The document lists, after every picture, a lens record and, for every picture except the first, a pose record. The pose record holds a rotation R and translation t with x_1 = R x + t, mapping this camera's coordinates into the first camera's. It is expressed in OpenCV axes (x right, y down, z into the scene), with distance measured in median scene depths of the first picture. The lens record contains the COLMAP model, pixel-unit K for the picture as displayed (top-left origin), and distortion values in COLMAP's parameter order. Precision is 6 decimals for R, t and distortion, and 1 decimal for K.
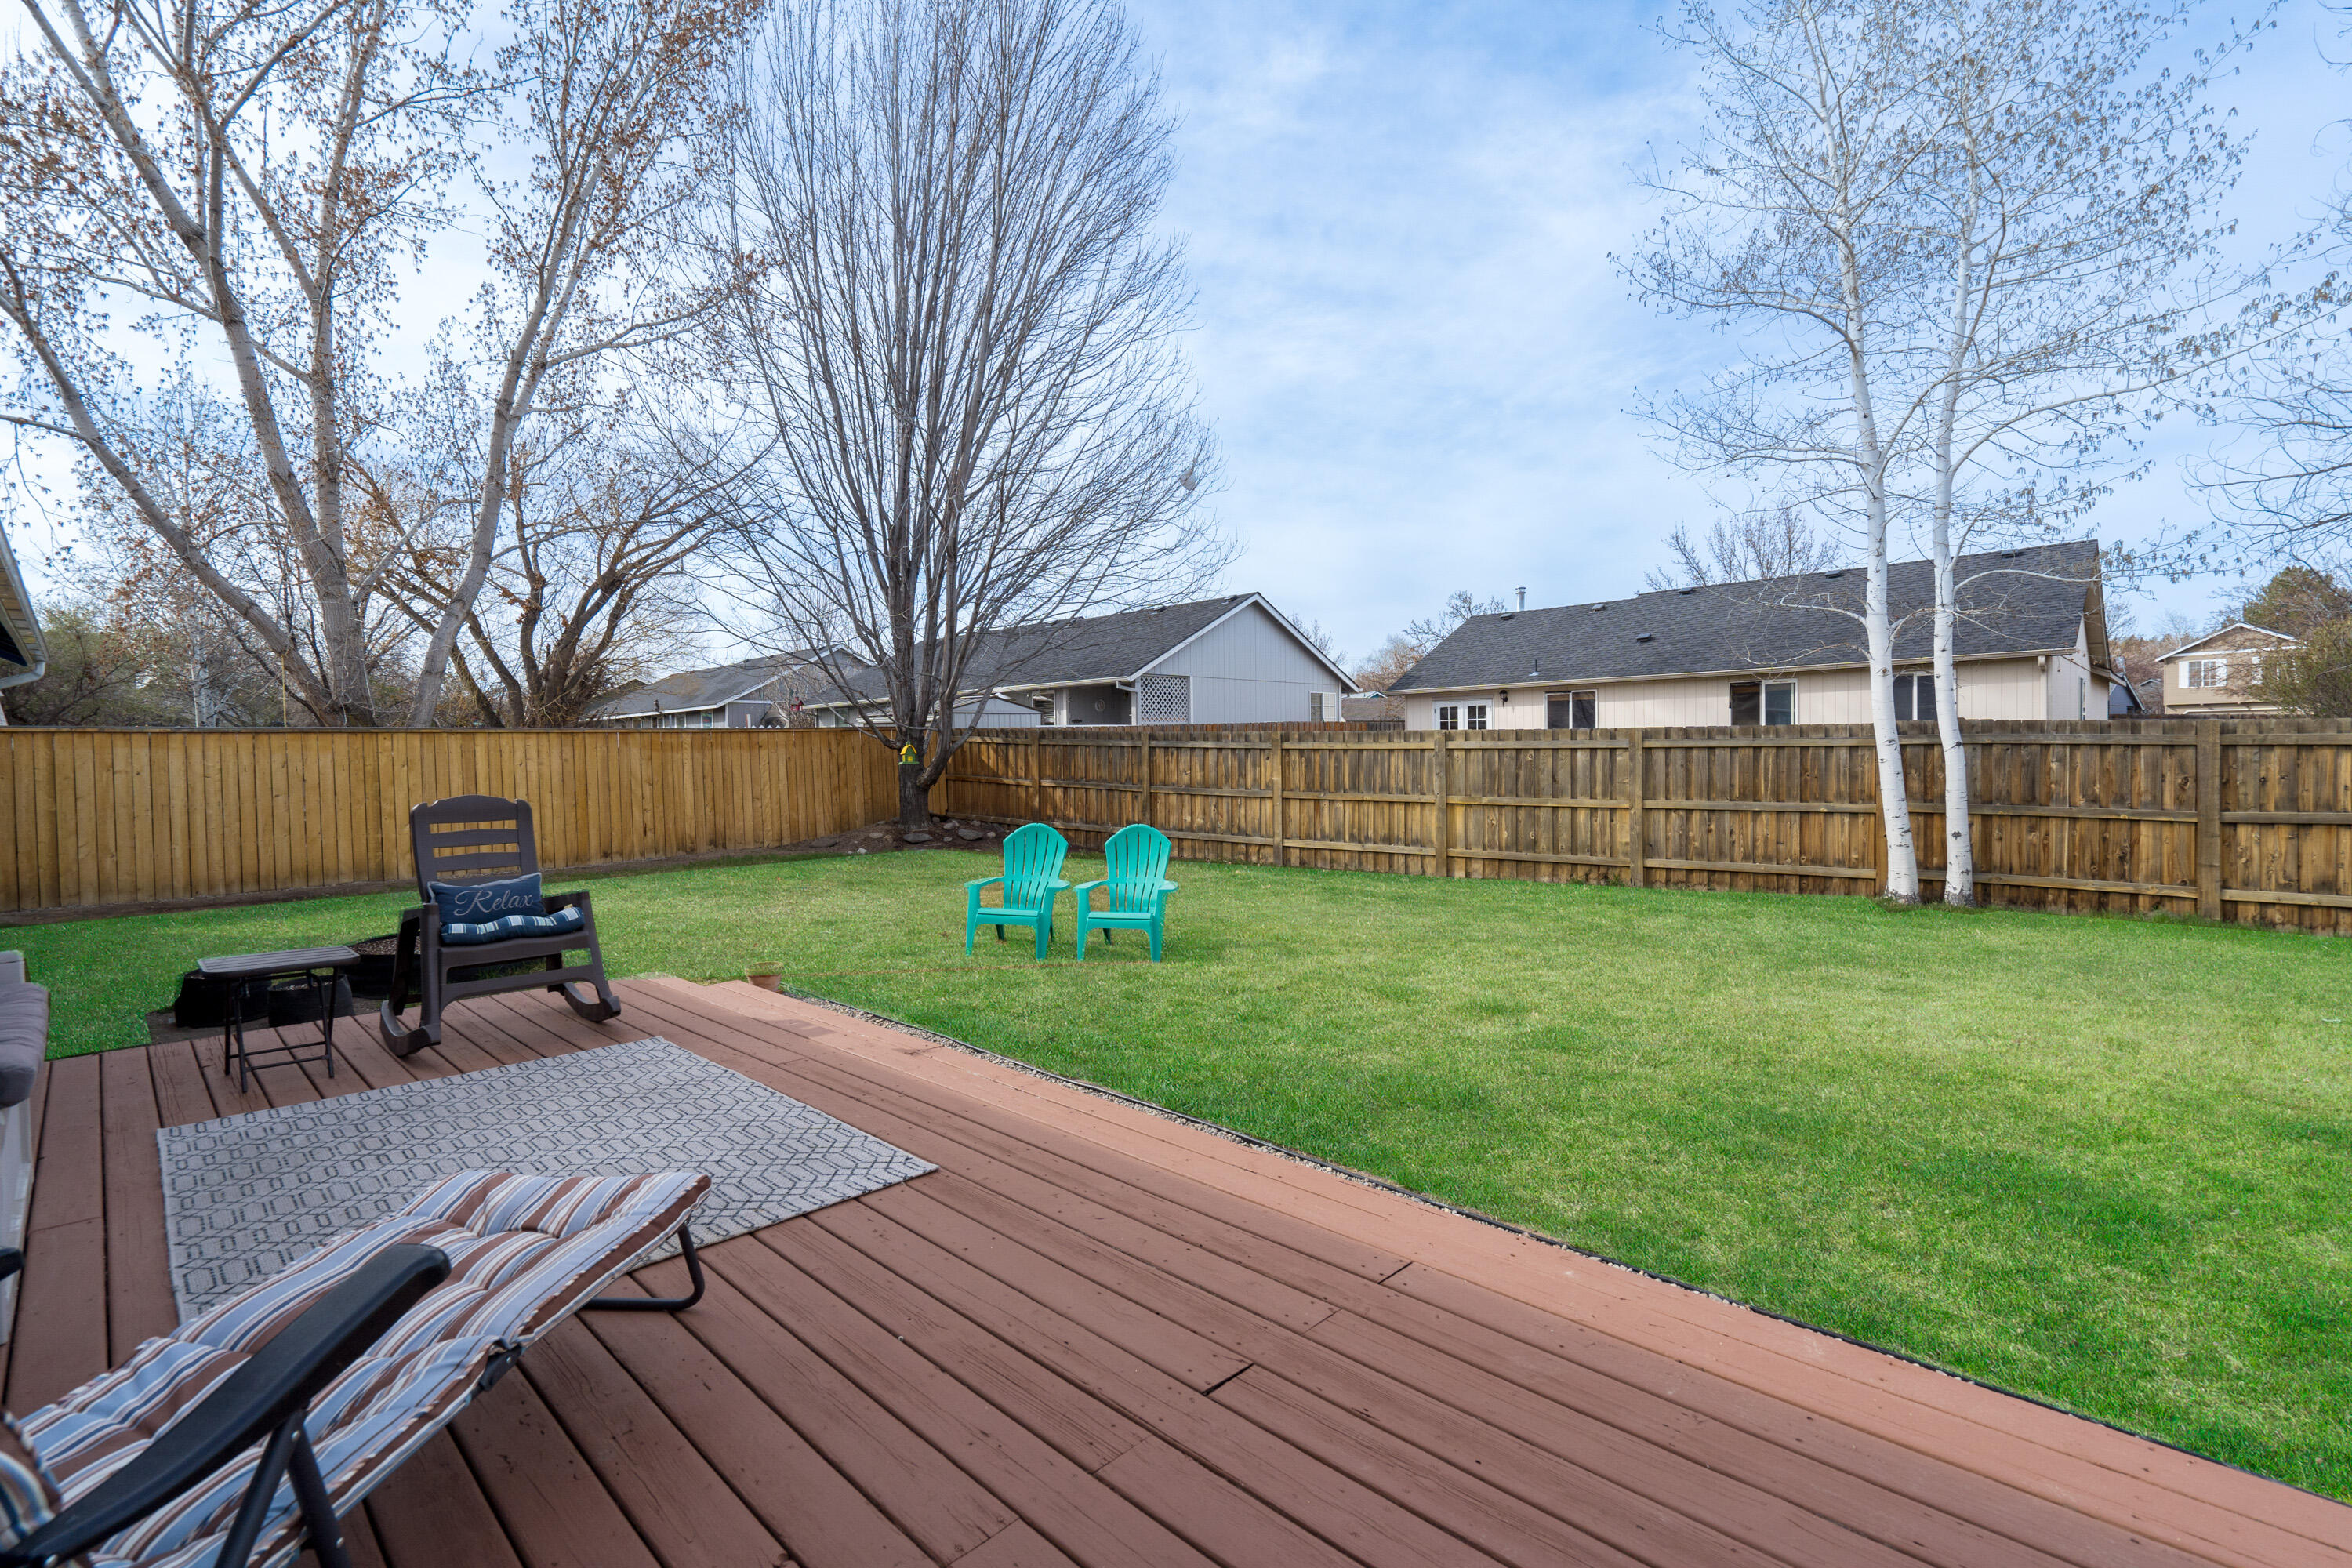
lens RADIAL K [[1063.7, 0, 1169.2], [0, 1063.7, 786.5], [0, 0, 1]] dist [-0.002659, -0.000466]
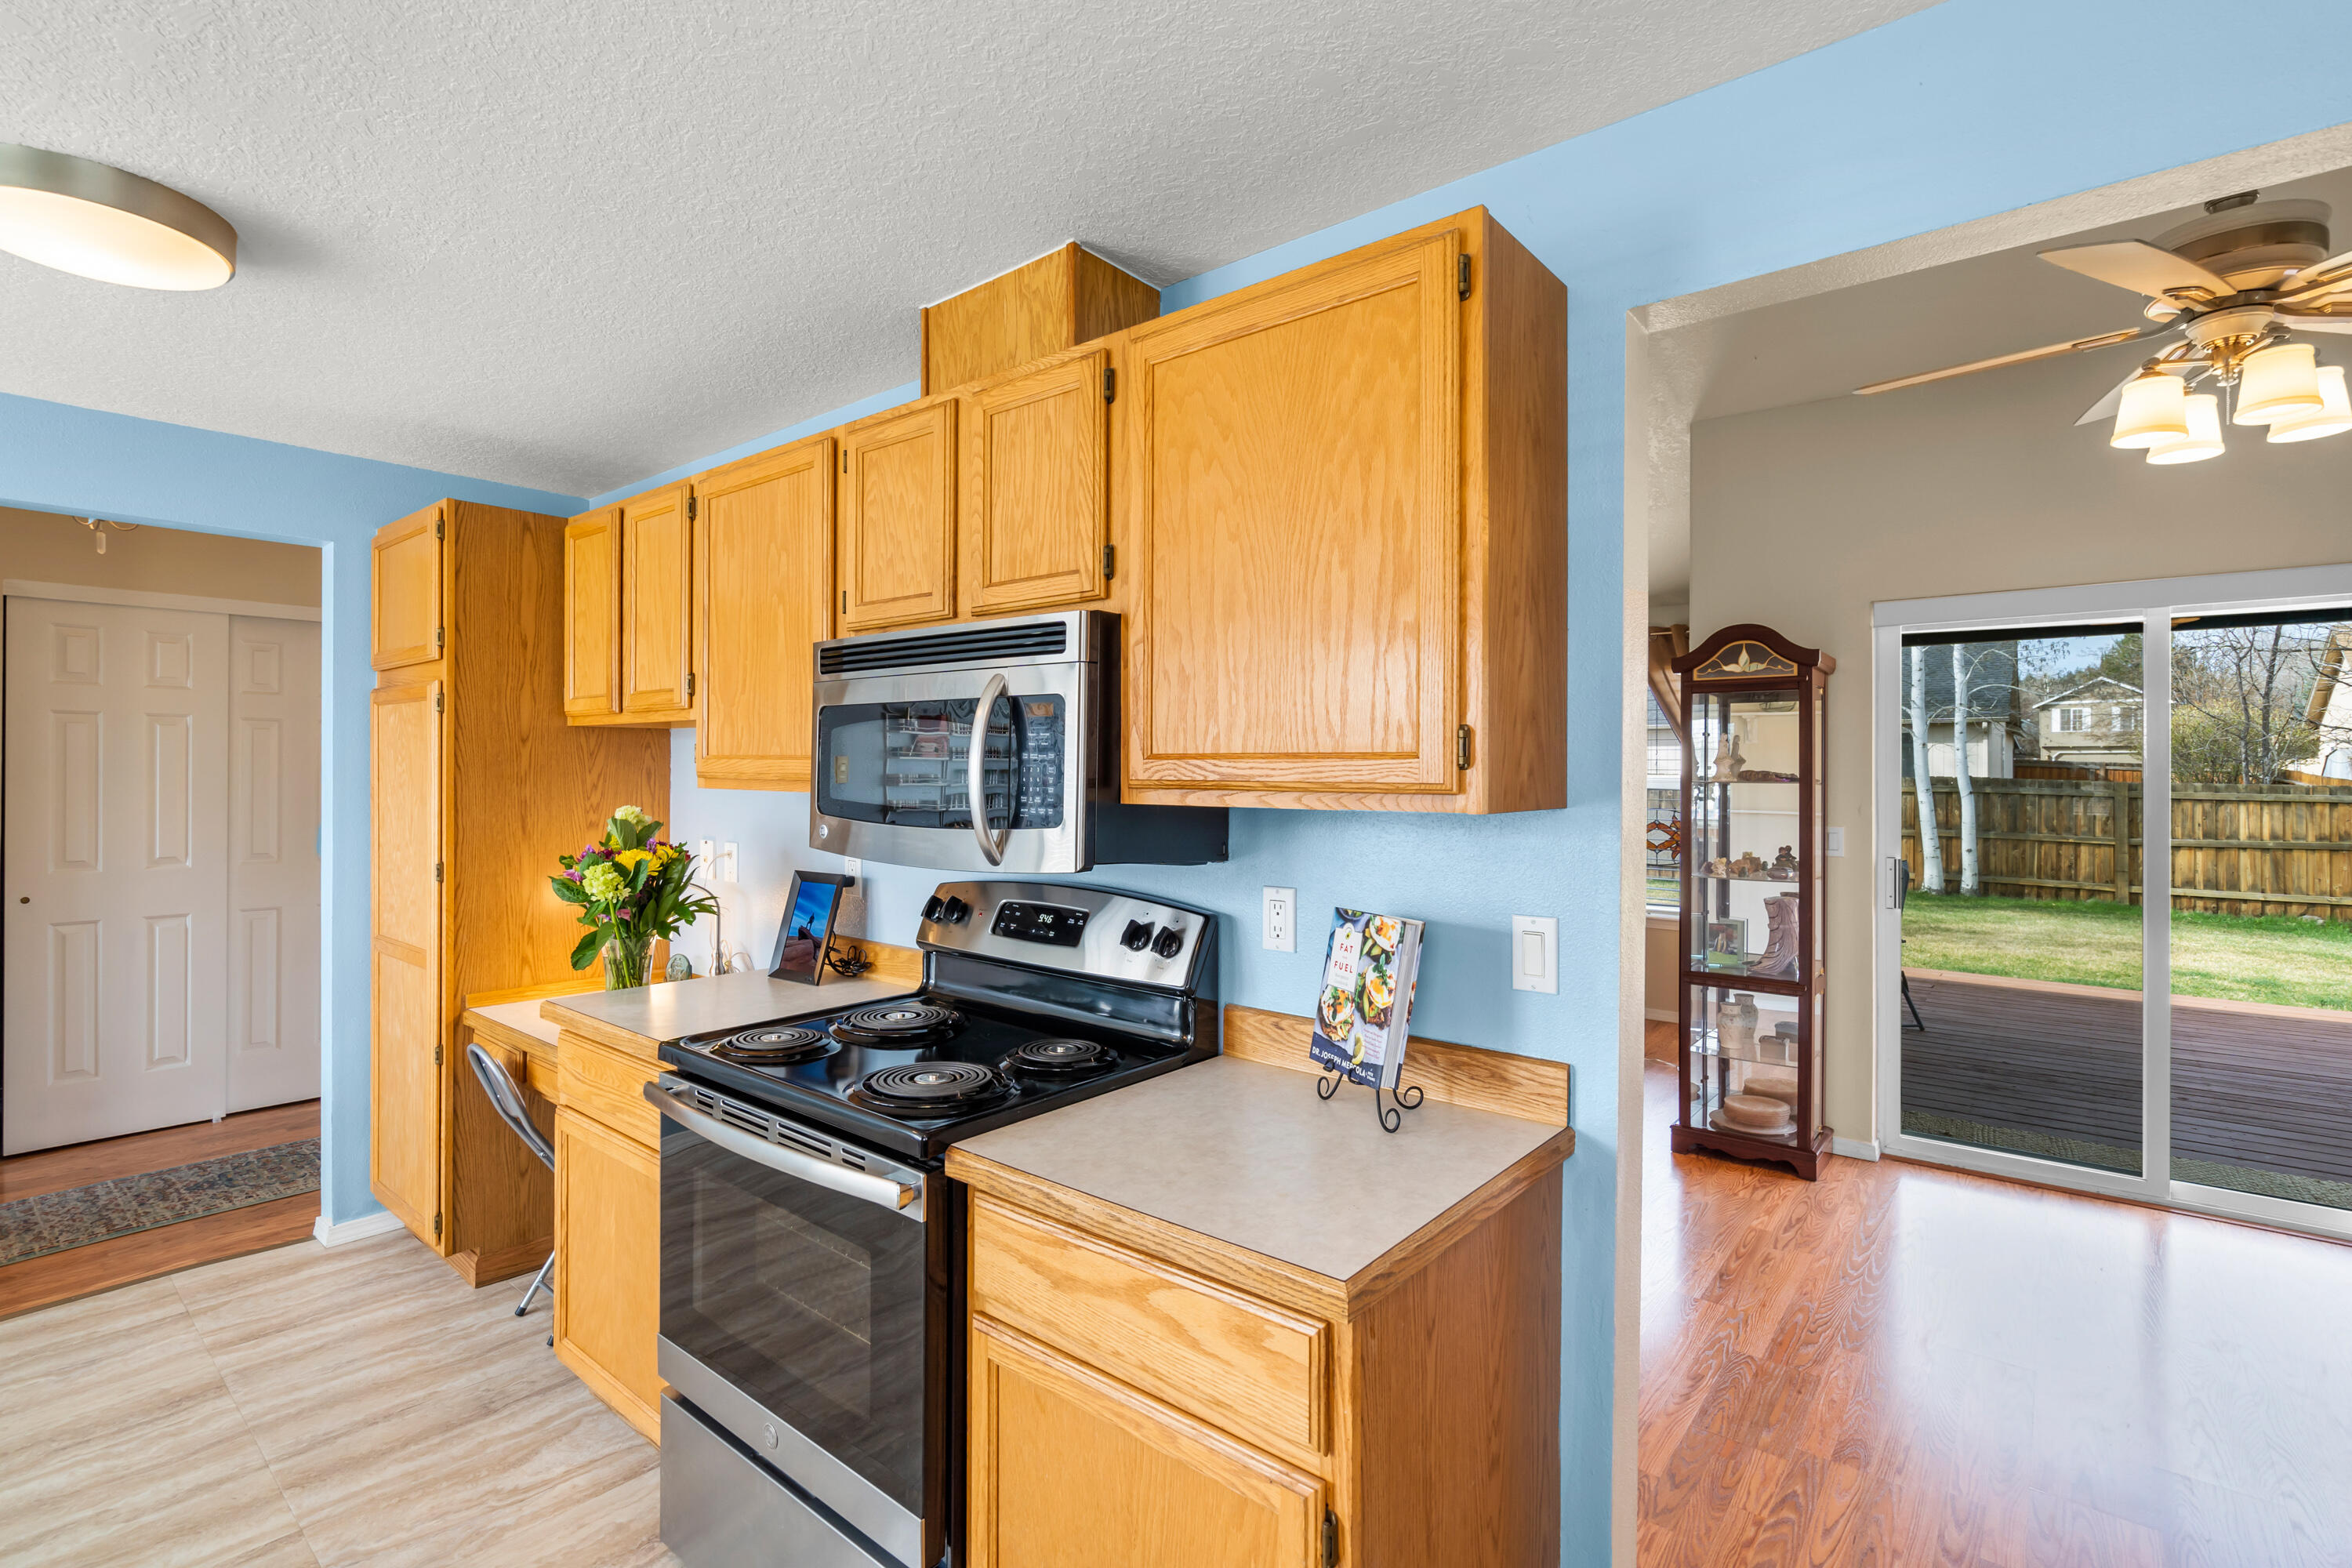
lens RADIAL K [[1086.4, 0, 1160.0], [0, 1086.4, 772.9], [0, 0, 1]] dist [-0.000337, -0.000426]
pose [[0.996421, 0.019240, 0.082309, -0.585231], [-0.017252, 0.999543, -0.024806, -0.009305], [-0.082749, 0.023298, 0.996298, -0.504018]]
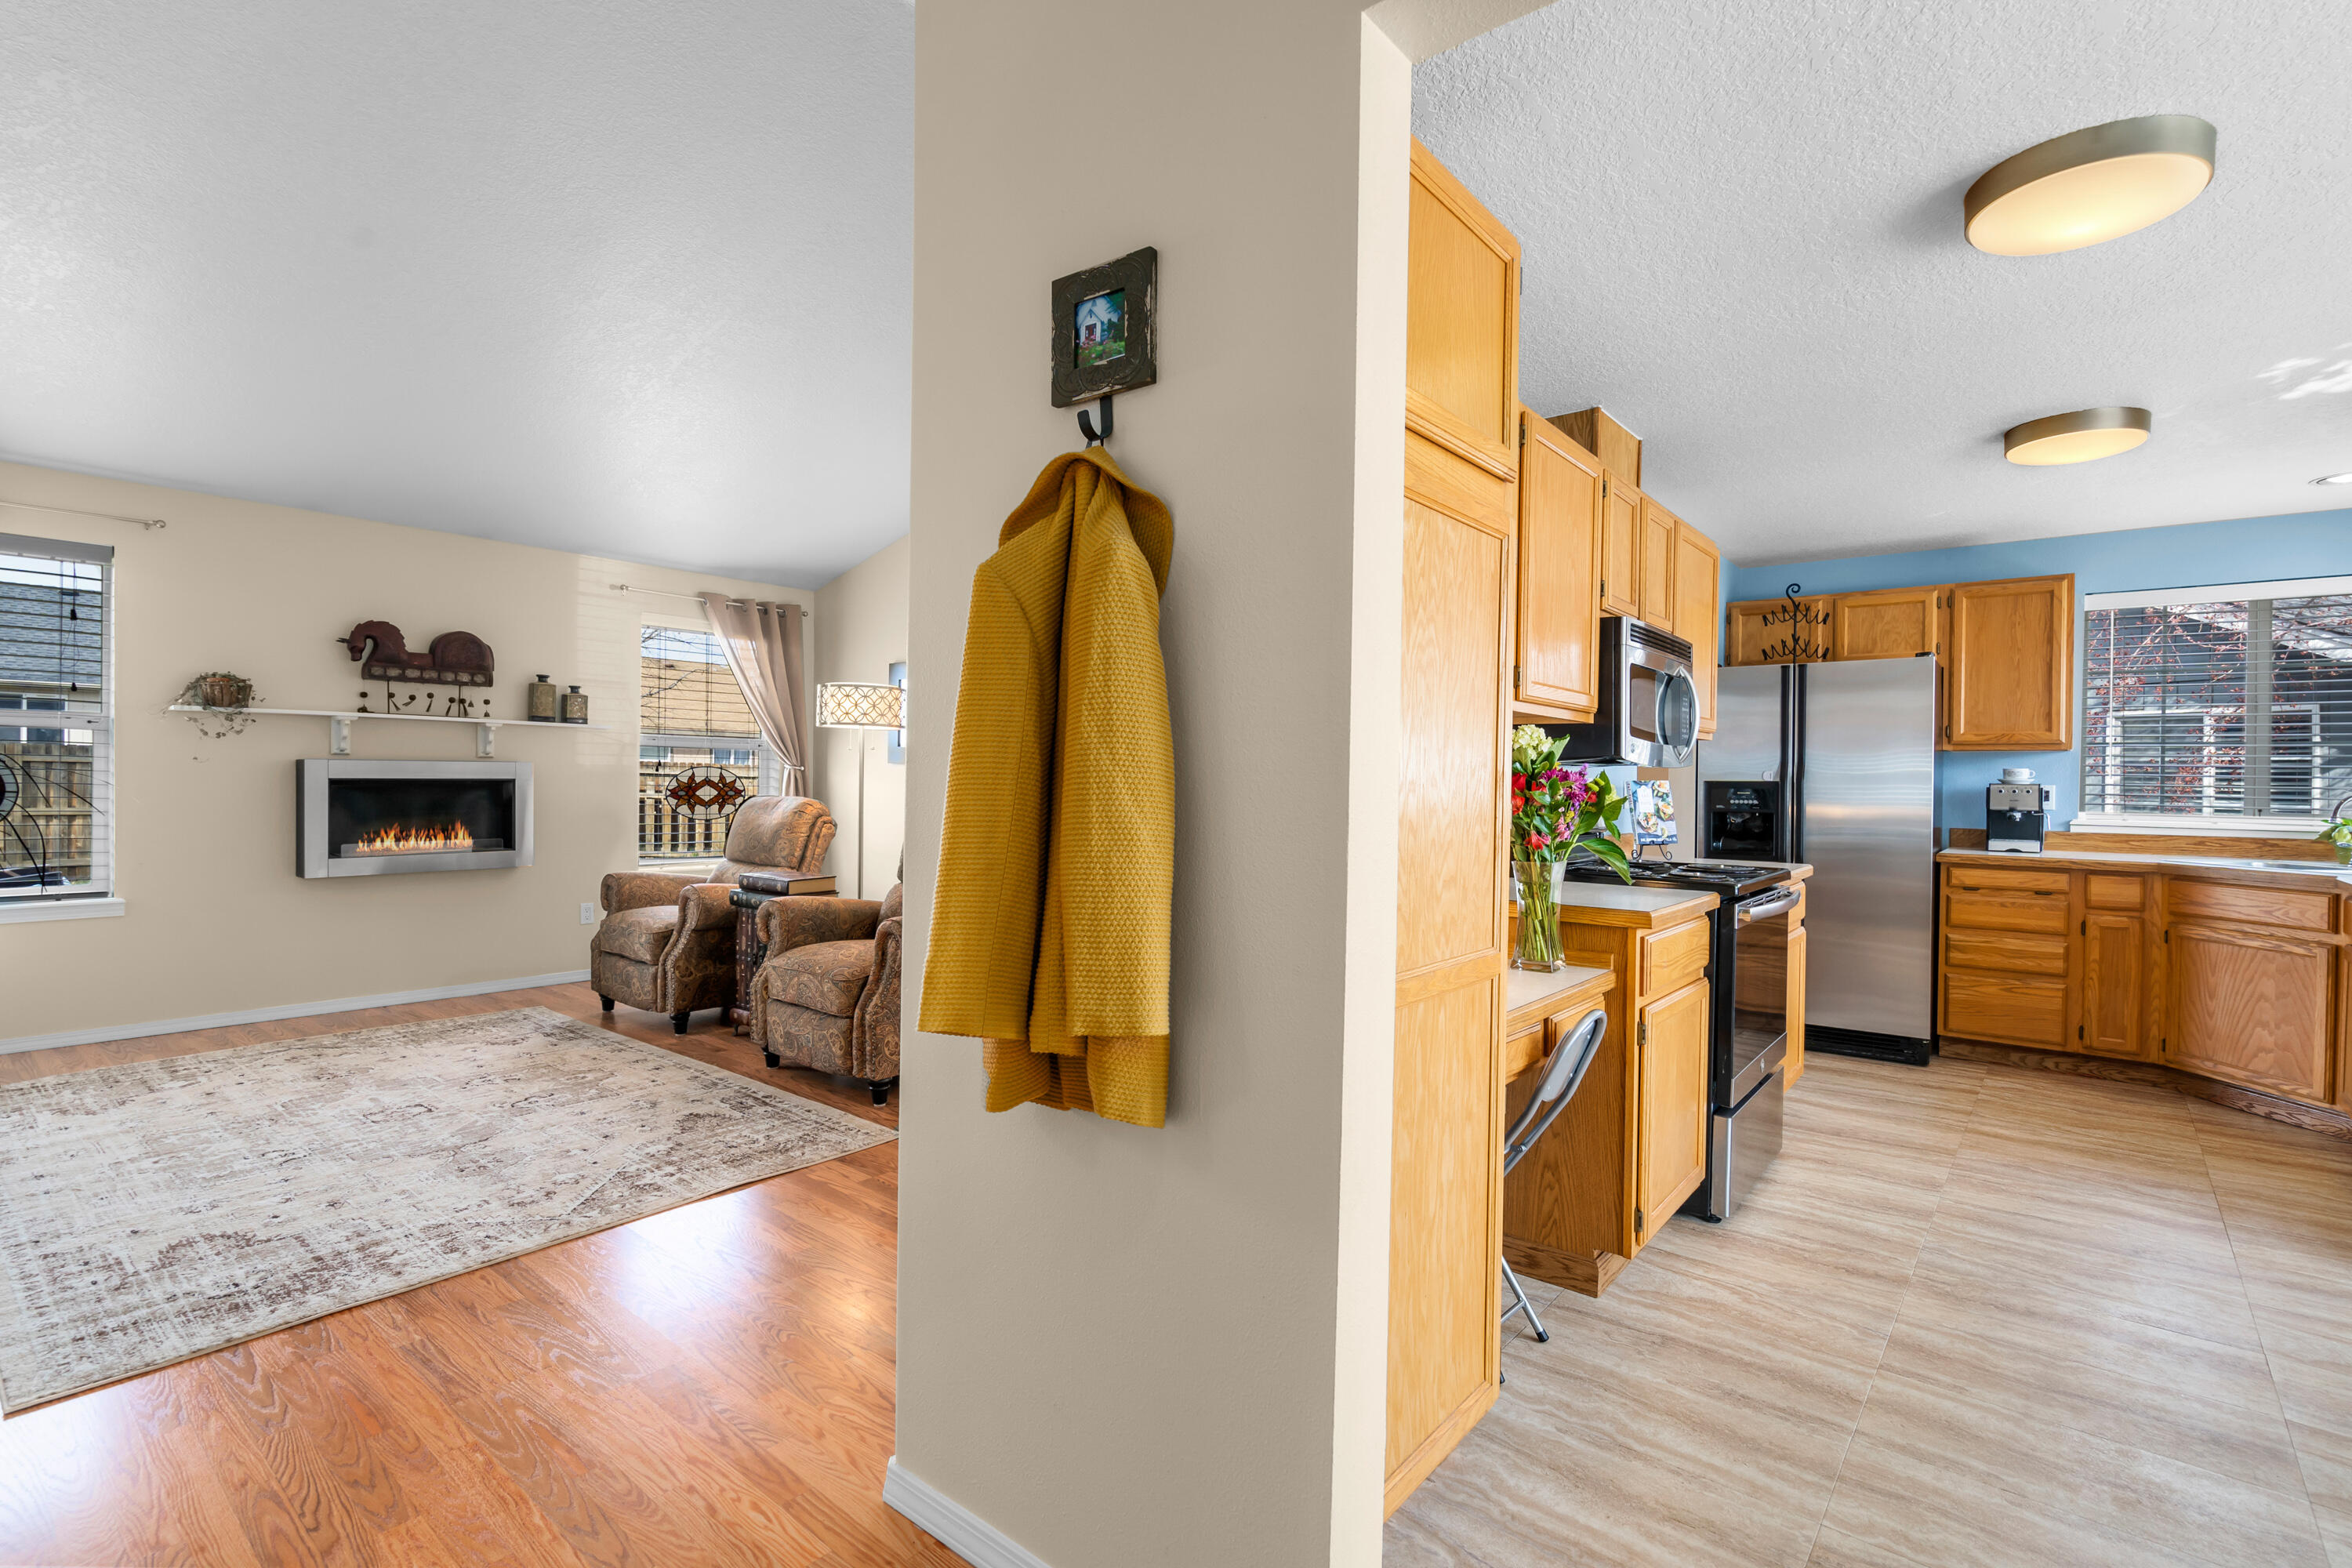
lens RADIAL K [[1083.4, 0, 1167.0], [0, 1083.4, 790.4], [0, 0, 1]] dist [-0.000629, -0.001008]
pose [[-0.090239, 0.001796, 0.995918, -0.950153], [0.012352, 0.999923, -0.000684, 0.009872], [-0.995844, 0.012240, -0.090255, -0.103977]]
